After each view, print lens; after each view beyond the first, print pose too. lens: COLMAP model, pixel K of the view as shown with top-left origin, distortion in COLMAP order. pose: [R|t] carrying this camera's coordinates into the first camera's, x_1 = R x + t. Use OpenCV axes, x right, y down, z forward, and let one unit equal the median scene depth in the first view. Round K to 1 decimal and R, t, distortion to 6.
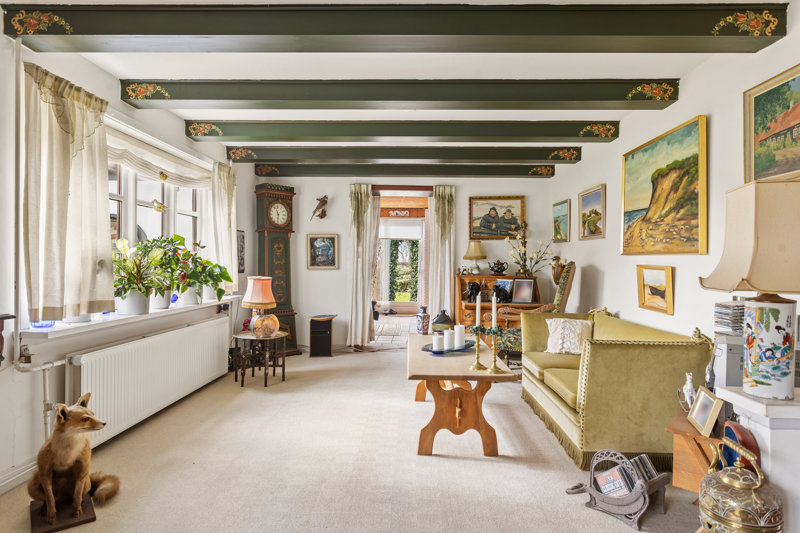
lens RADIAL K [[513.5, 0, 399.0], [0, 513.5, 262.7], [0, 0, 1]] dist [-0.031773, -0.000879]
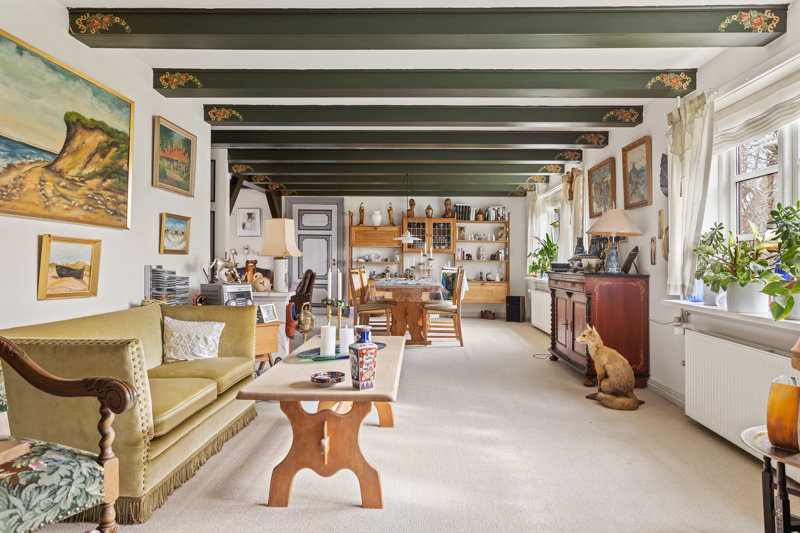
lens RADIAL K [[551.7, 0, 400.9], [0, 551.7, 263.7], [0, 0, 1]] dist [0.001154, -0.000014]
pose [[-0.999922, -0.010924, 0.006042, 0.009561], [-0.010881, 0.999916, 0.007041, 0.035338], [-0.006118, 0.006975, -0.999957, 1.900597]]
